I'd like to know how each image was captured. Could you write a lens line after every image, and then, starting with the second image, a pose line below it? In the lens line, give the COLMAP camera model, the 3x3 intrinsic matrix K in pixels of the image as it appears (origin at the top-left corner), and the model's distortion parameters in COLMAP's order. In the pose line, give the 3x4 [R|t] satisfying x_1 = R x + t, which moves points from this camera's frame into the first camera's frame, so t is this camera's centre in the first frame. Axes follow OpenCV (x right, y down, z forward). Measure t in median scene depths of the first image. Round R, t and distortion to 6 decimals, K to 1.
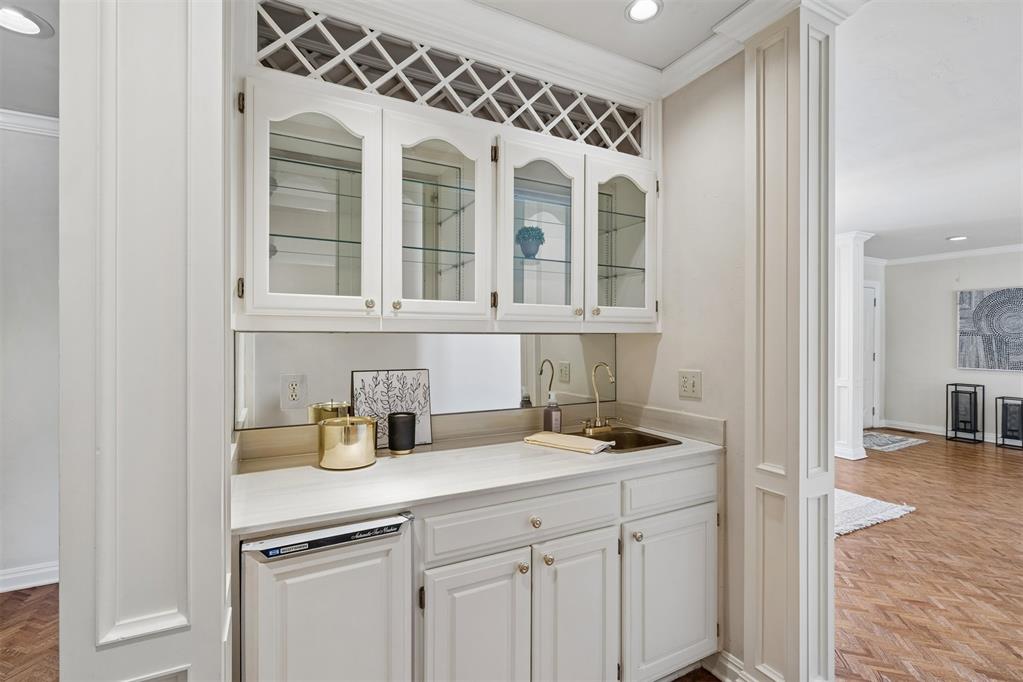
lens RADIAL K [[465.3, 0, 510.3], [0, 465.3, 337.3], [0, 0, 1]] dist [-0.003551, 0.000891]
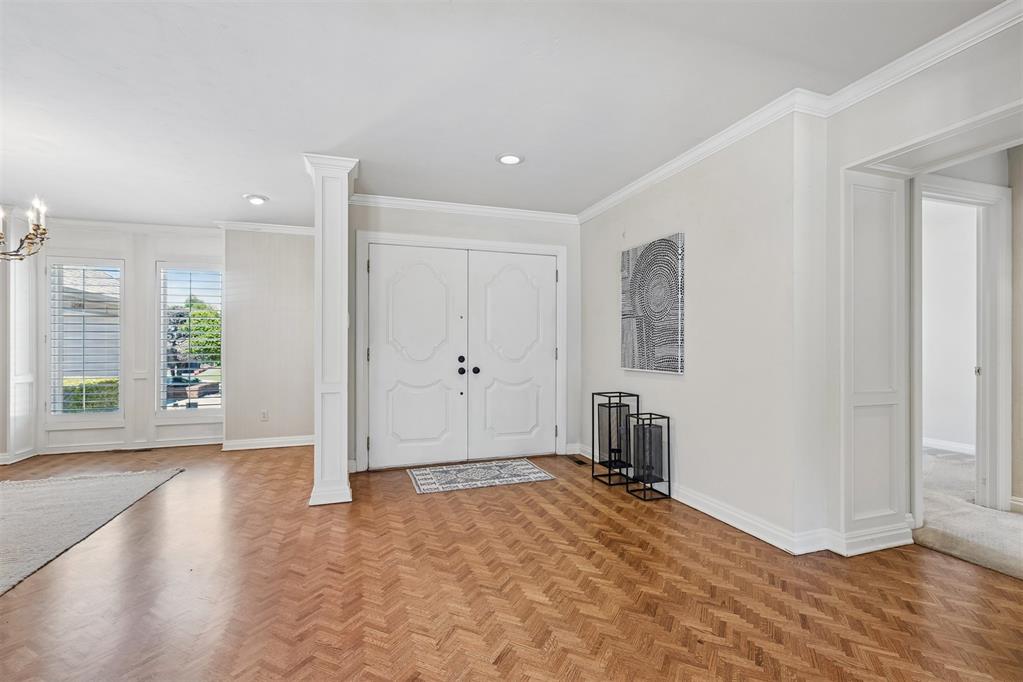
lens RADIAL K [[465.3, 0, 513.5], [0, 465.3, 346.6], [0, 0, 1]] dist [-0.003551, 0.000891]
pose [[0.989691, -0.000911, -0.143213, 0.934504], [0.000715, 0.999999, -0.001421, 0.036901], [0.143214, 0.001304, 0.989691, 0.336069]]
